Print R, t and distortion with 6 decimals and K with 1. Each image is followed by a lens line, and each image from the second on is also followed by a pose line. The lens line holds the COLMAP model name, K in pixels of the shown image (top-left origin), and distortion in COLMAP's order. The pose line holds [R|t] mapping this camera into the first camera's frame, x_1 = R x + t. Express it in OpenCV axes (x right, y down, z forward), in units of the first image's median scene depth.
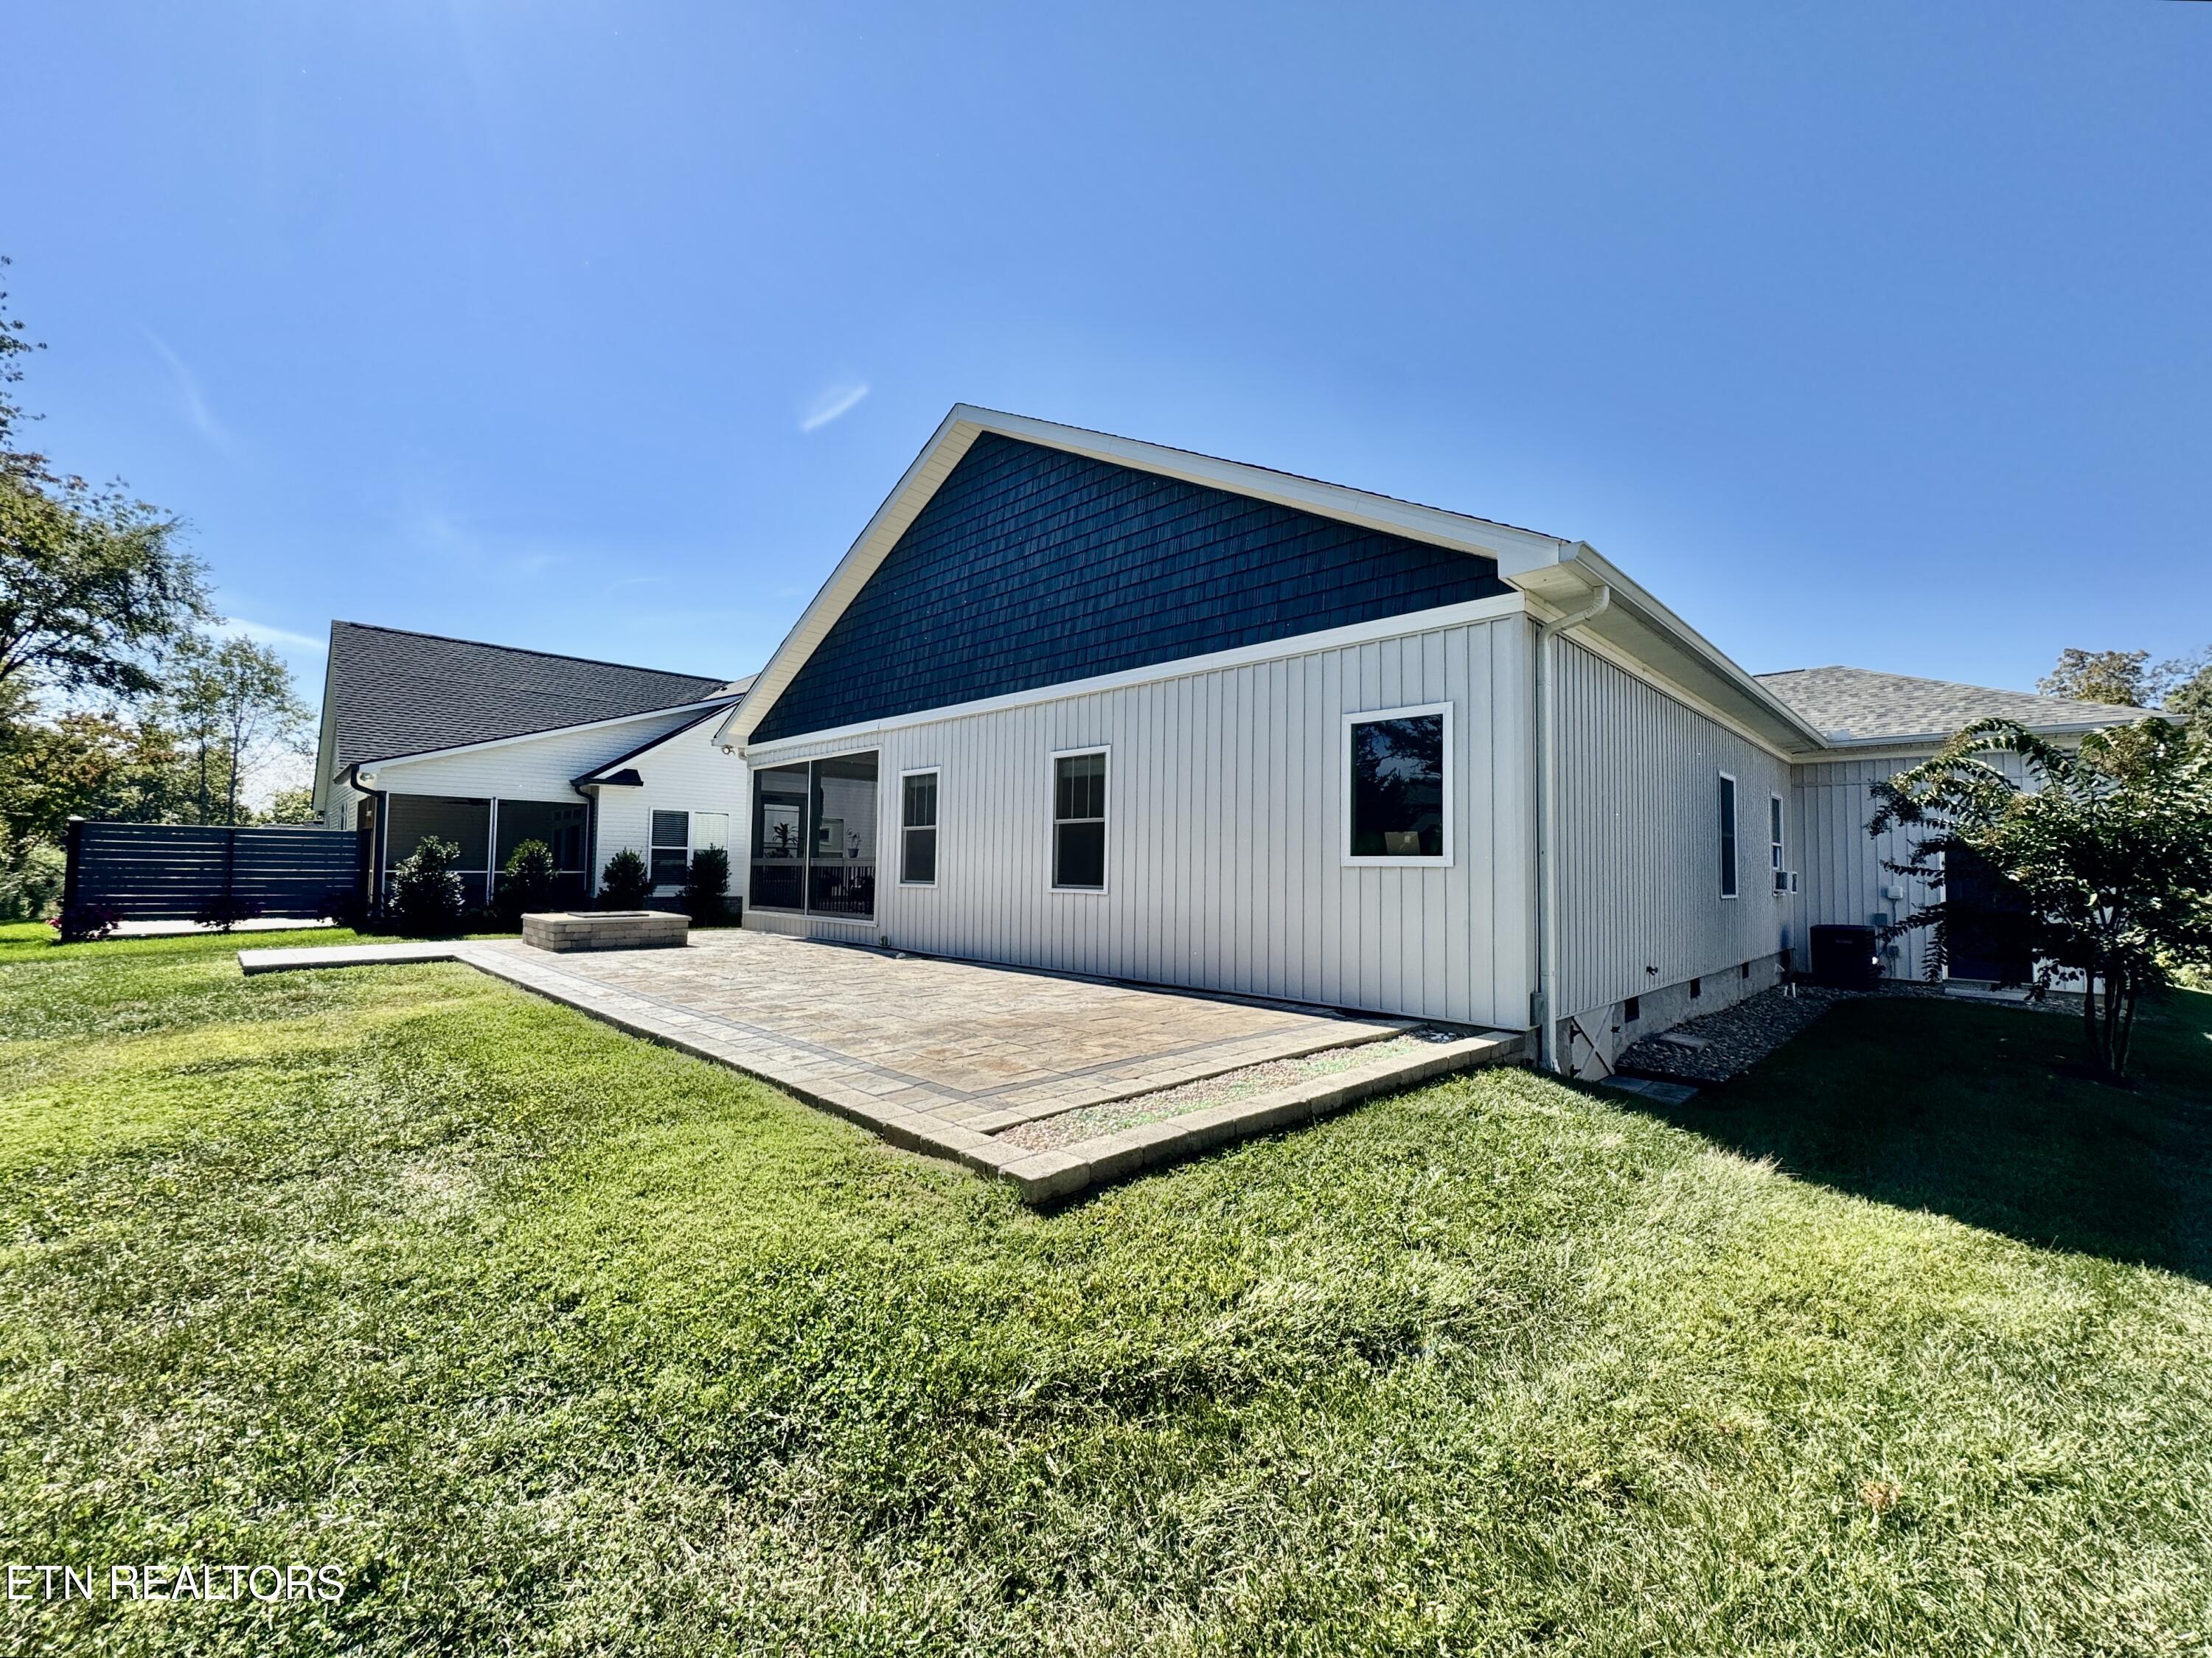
lens RADIAL K [[897.1, 0, 1106.0], [0, 897.1, 829.0], [0, 0, 1]] dist [0.004122, 0.000187]
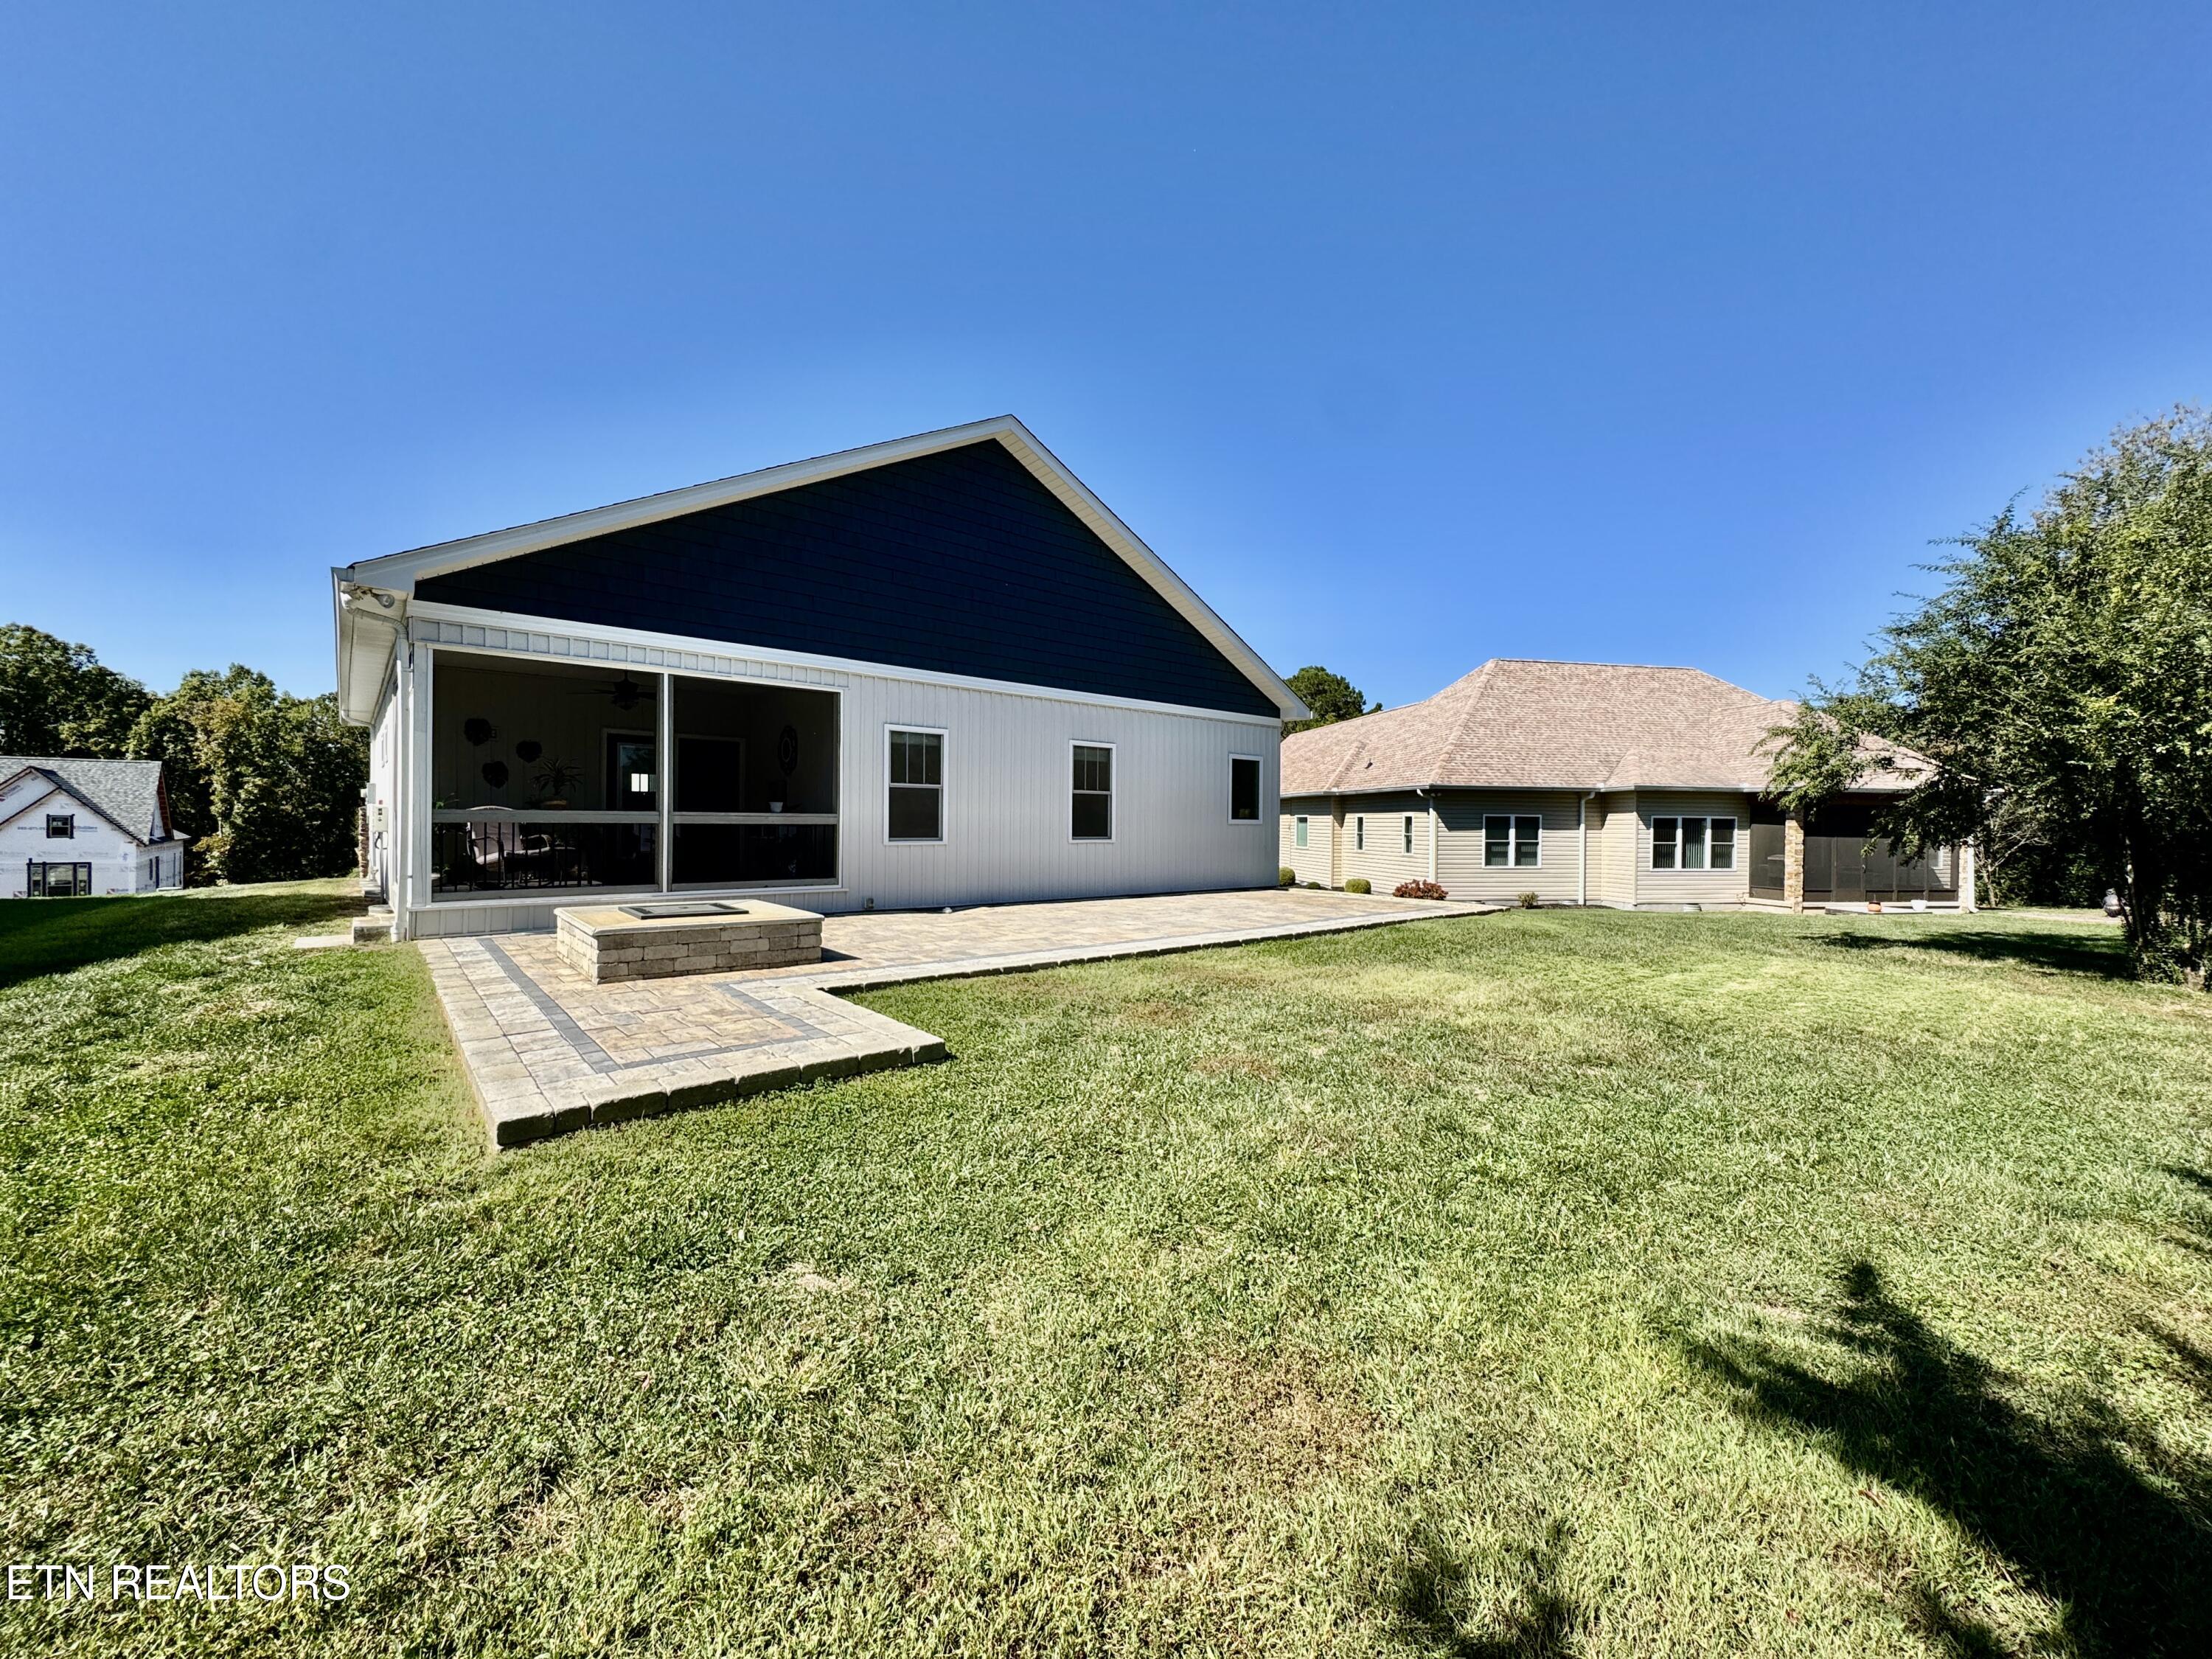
lens RADIAL K [[888.7, 0, 1106.0], [0, 888.7, 829.5], [0, 0, 1]] dist [0.001323, 0.000027]
pose [[0.076152, -0.021491, 0.996865, -1.150127], [-0.055460, 0.998129, 0.025755, 0.010213], [-0.995553, -0.057247, 0.074818, 0.687202]]
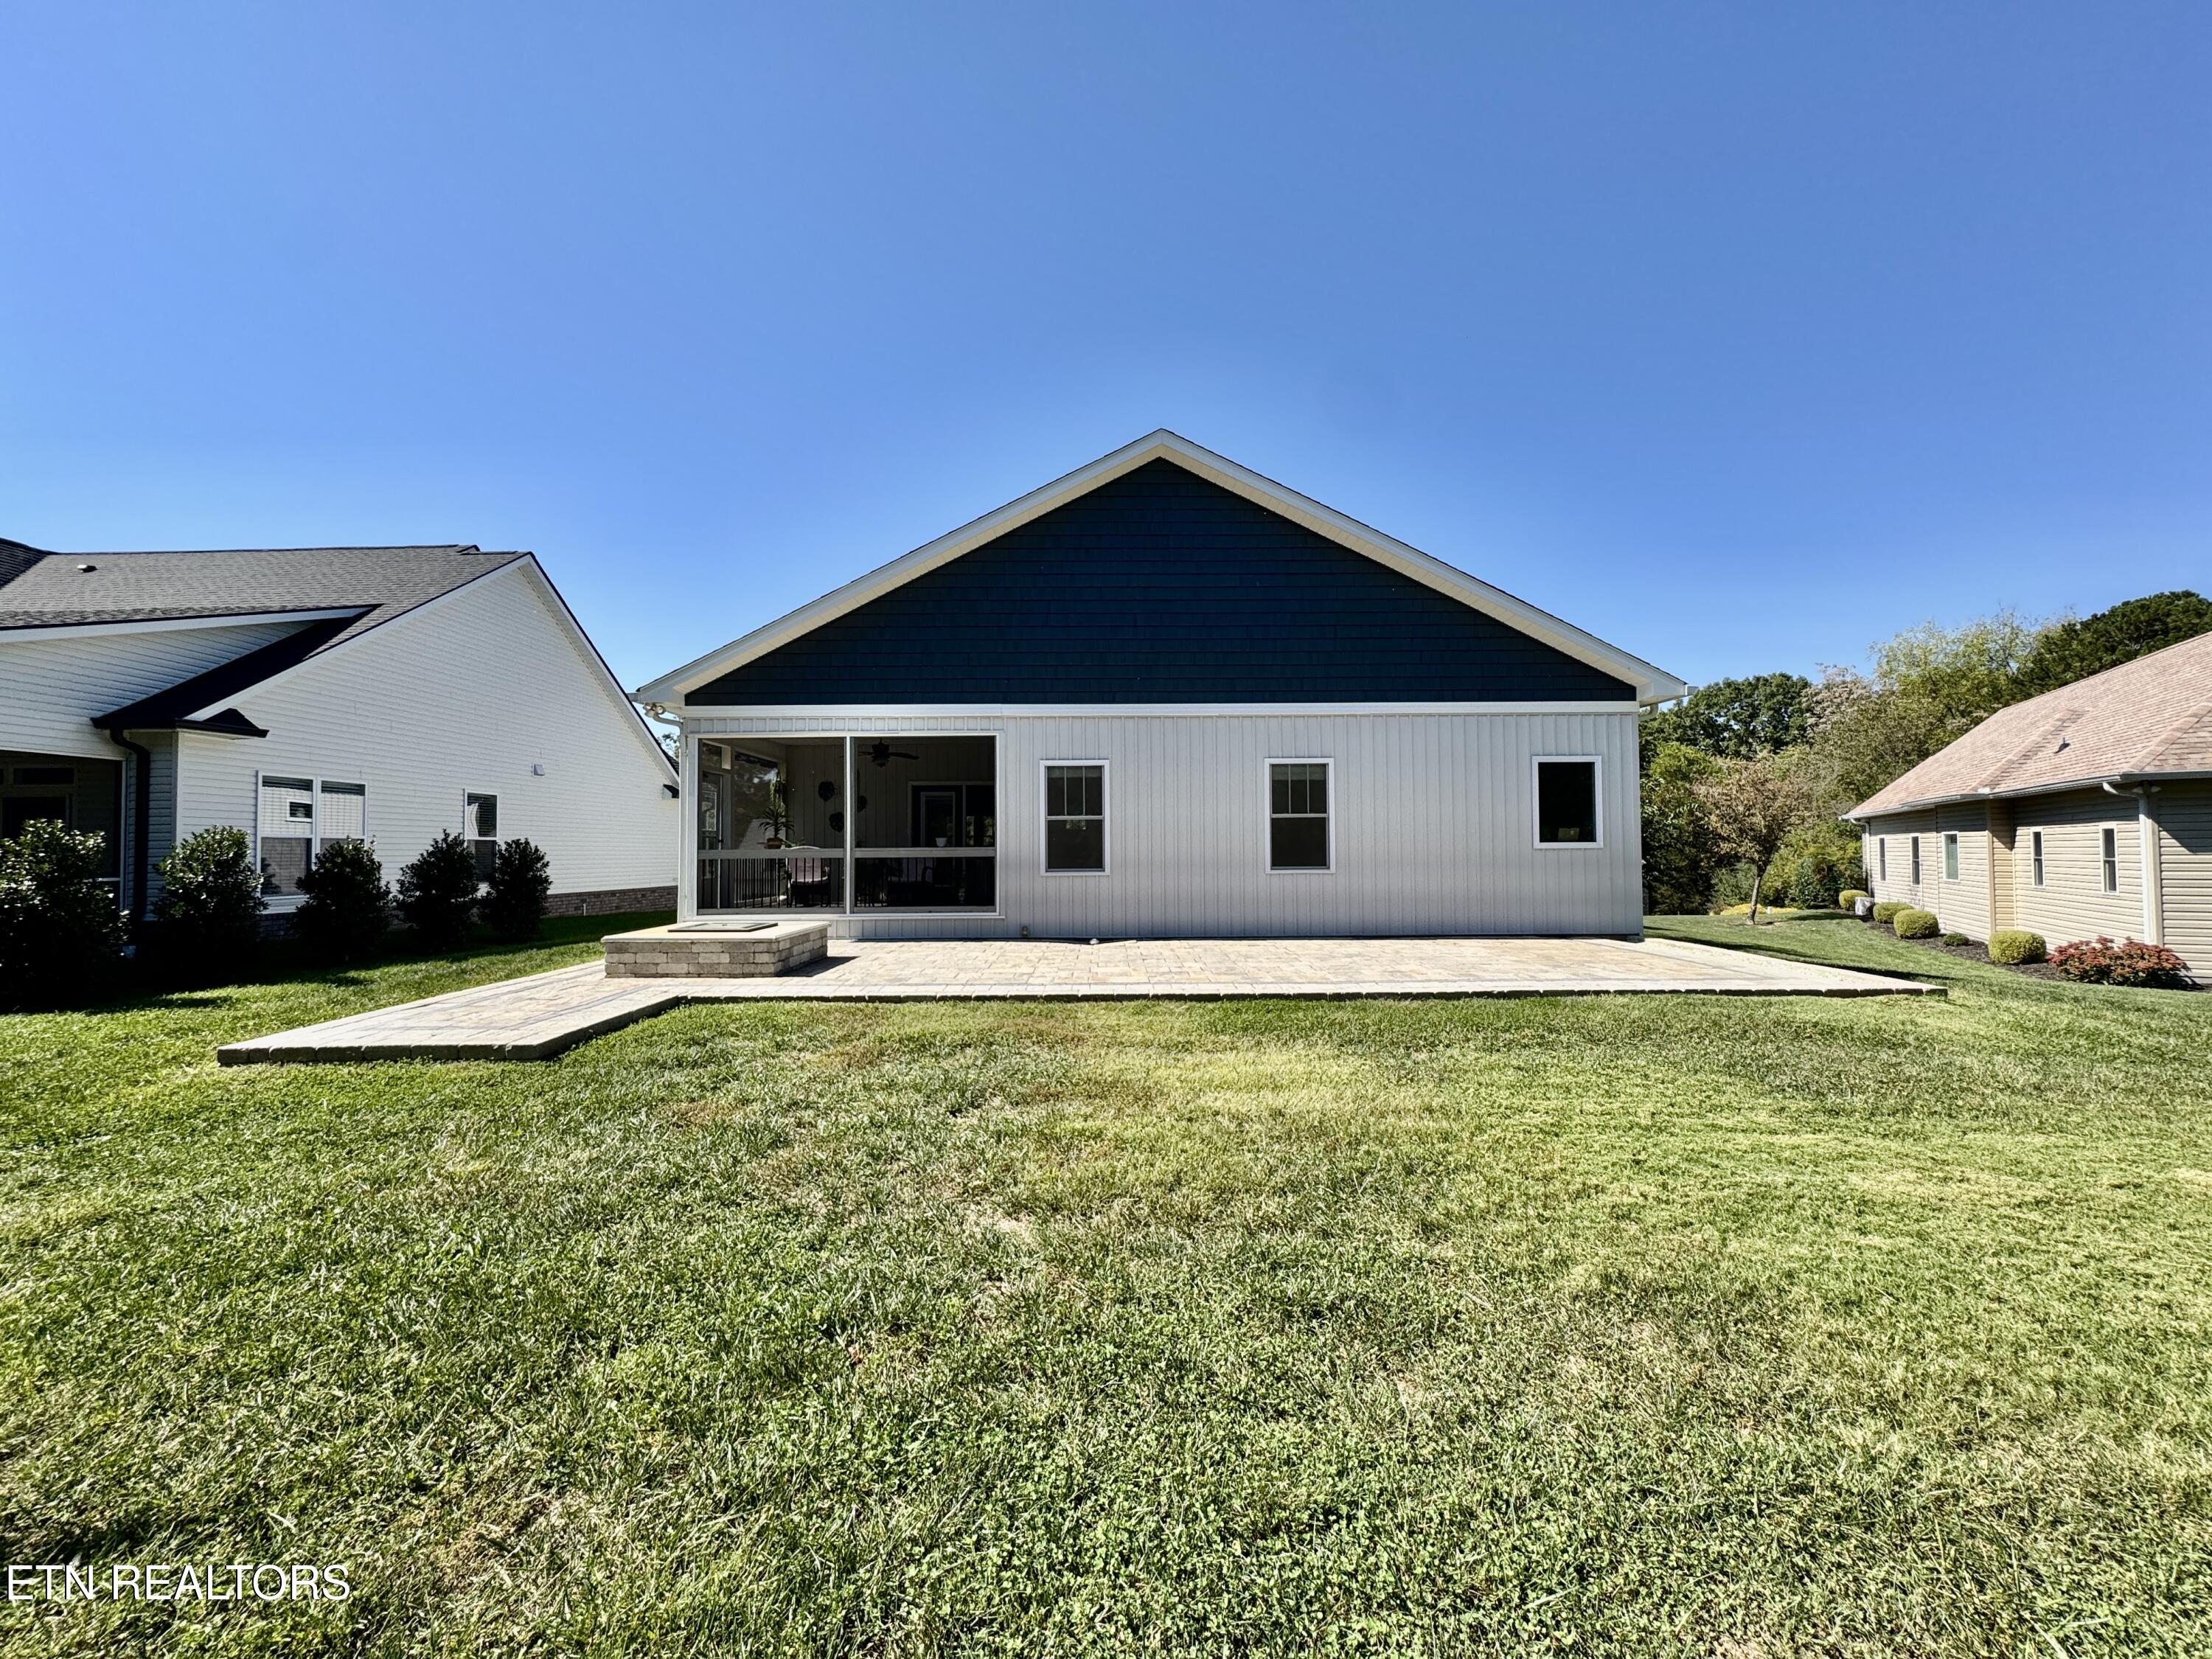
lens RADIAL K [[897.2, 0, 1106.0], [0, 897.2, 829.5], [0, 0, 1]] dist [0.004122, 0.000187]
pose [[0.710171, -0.003514, 0.704021, -0.879629], [-0.015881, 0.999653, 0.021009, -0.009331], [-0.703850, -0.026101, 0.709869, 0.234330]]
